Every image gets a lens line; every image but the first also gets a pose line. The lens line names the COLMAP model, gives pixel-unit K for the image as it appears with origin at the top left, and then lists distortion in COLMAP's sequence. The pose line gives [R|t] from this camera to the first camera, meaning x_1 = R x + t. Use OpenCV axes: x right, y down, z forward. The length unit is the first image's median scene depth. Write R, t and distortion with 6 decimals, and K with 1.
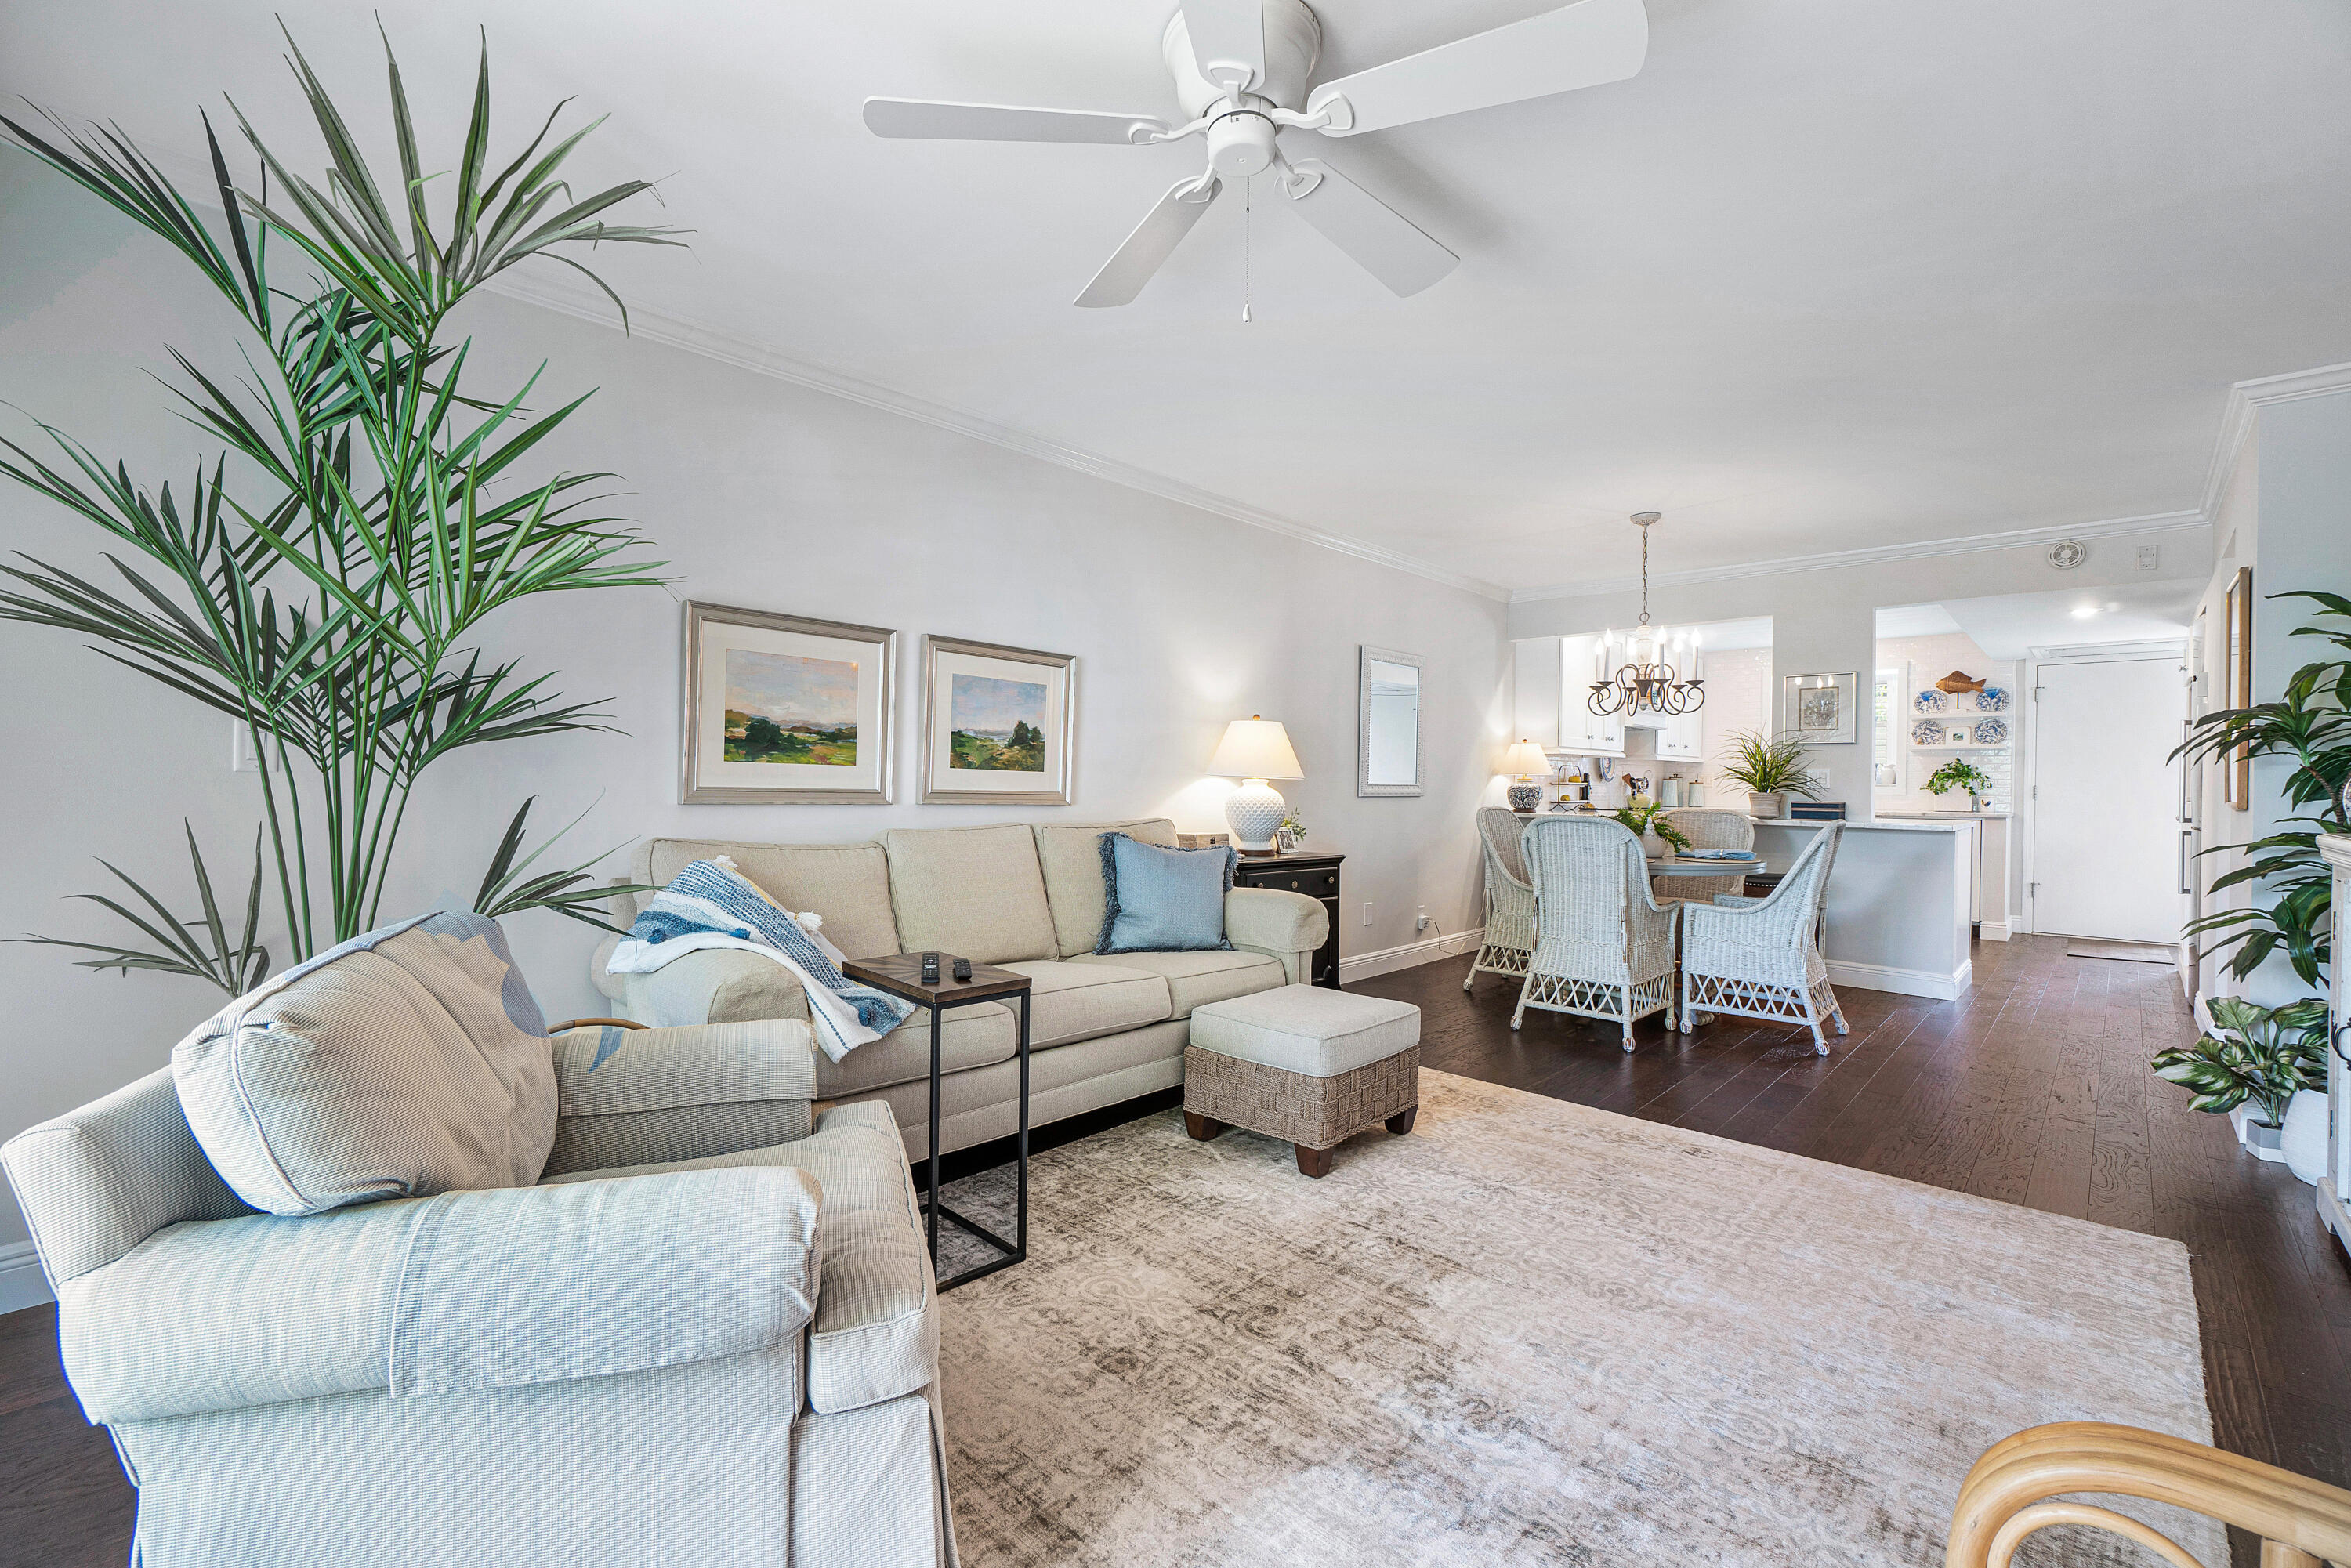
lens RADIAL K [[1022.8, 0, 1161.7], [0, 1022.8, 787.3], [0, 0, 1]] dist [-0.004876, 0.000653]
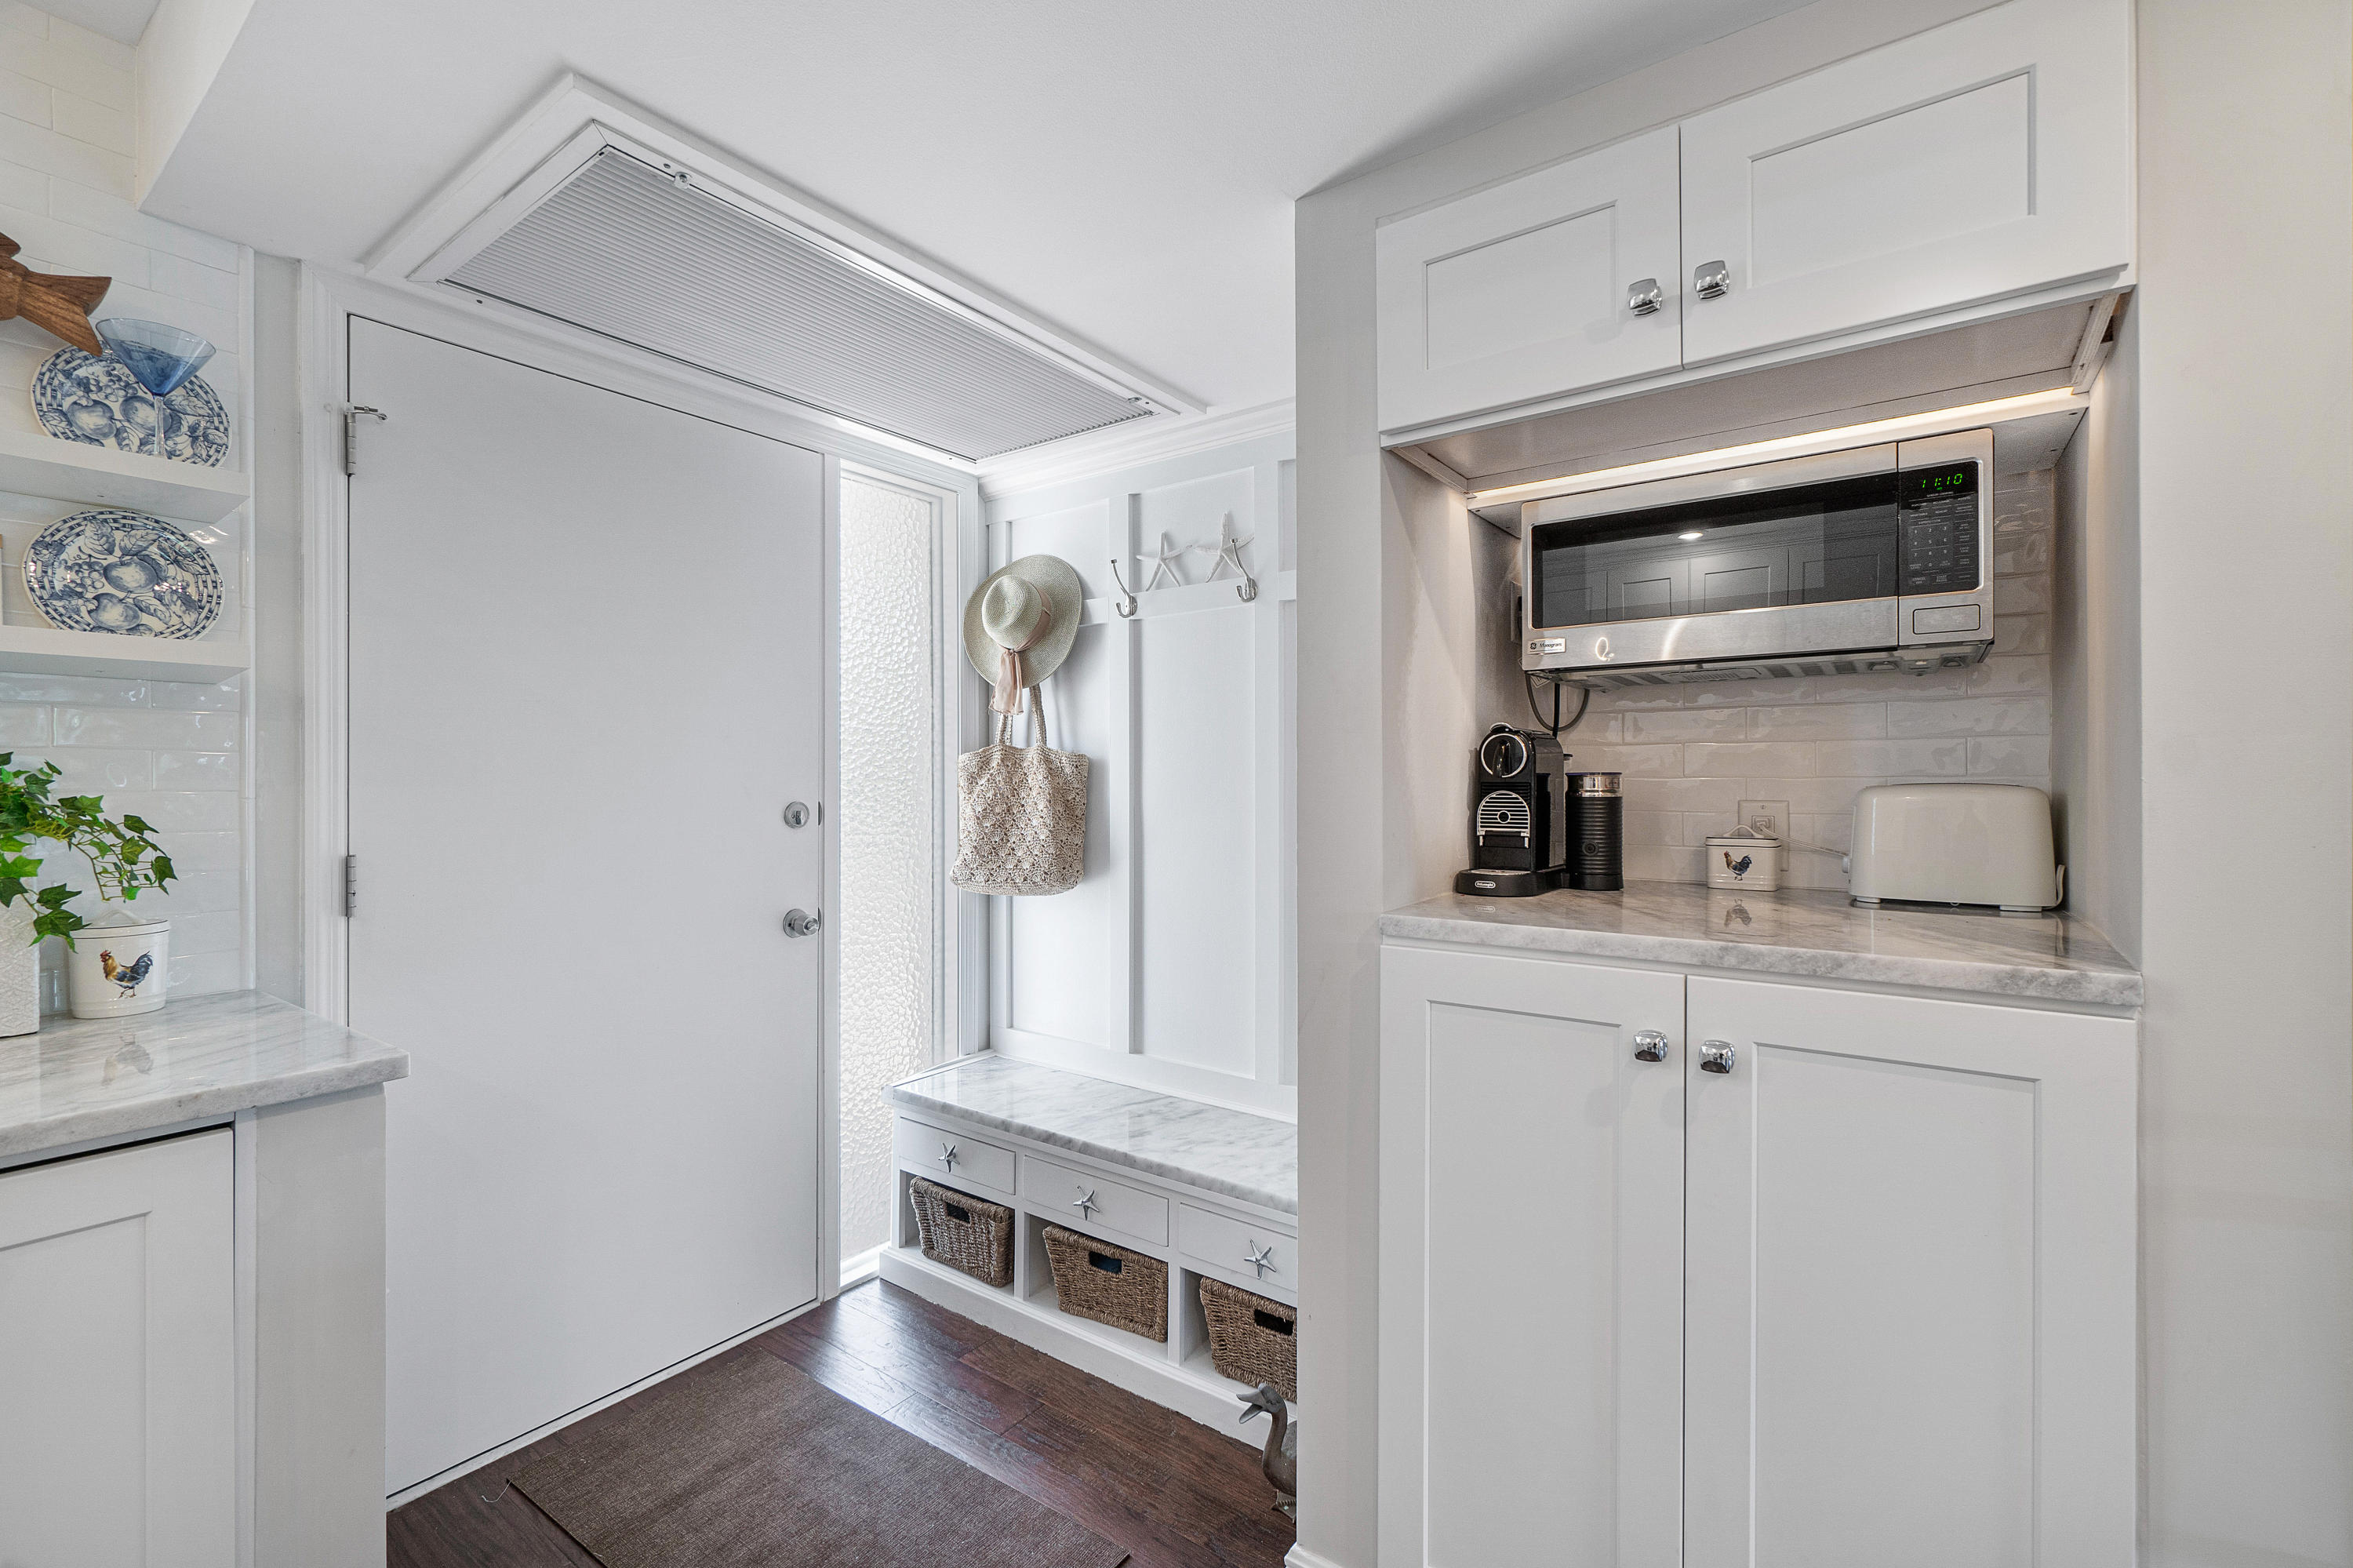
lens RADIAL K [[1023.7, 0, 1136.6], [0, 1023.7, 786.3], [0, 0, 1]] dist [-0.004876, 0.000653]
pose [[-0.105266, -0.010014, 0.994394, 0.962793], [0.005536, 0.999928, 0.010655, -0.027541], [-0.994429, 0.006626, -0.105203, 1.326143]]
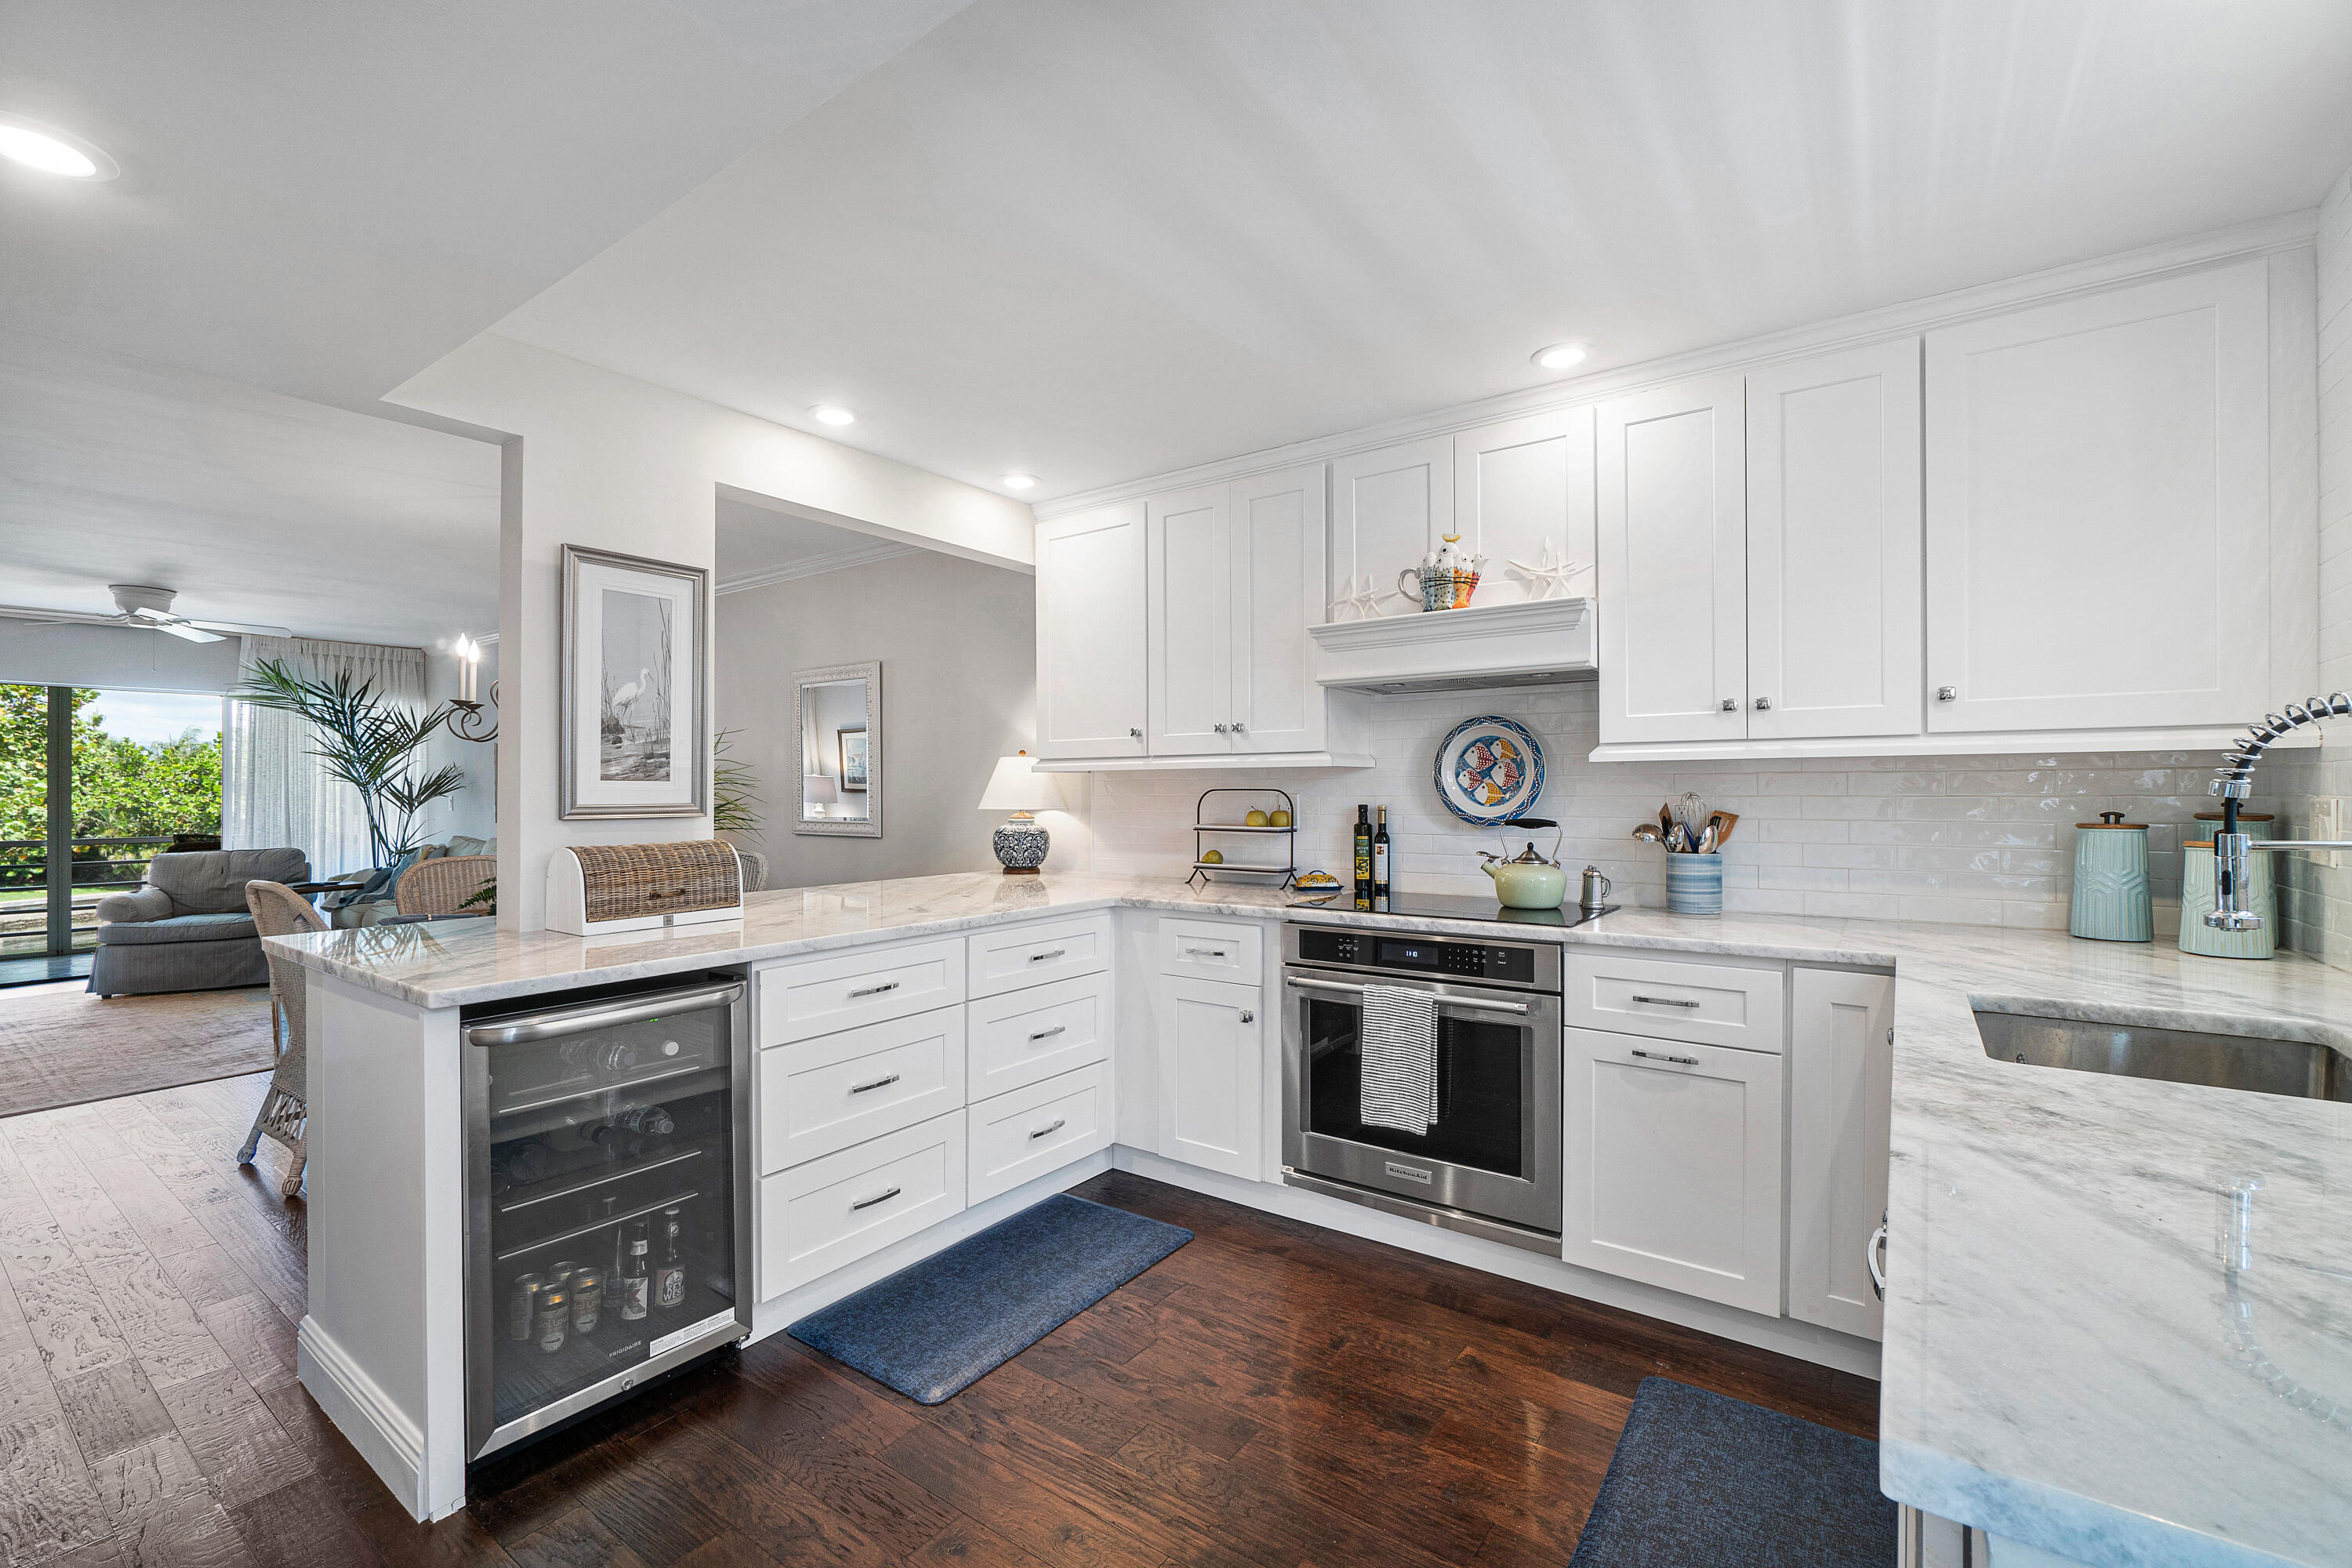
lens RADIAL K [[1023.2, 0, 1146.5], [0, 1023.2, 779.7], [0, 0, 1]] dist [-0.004876, 0.000653]
pose [[0.110653, -0.020182, -0.993654, 1.321212], [-0.000378, 0.999793, -0.020348, -0.024967], [0.993859, 0.002627, 0.110623, 1.393771]]
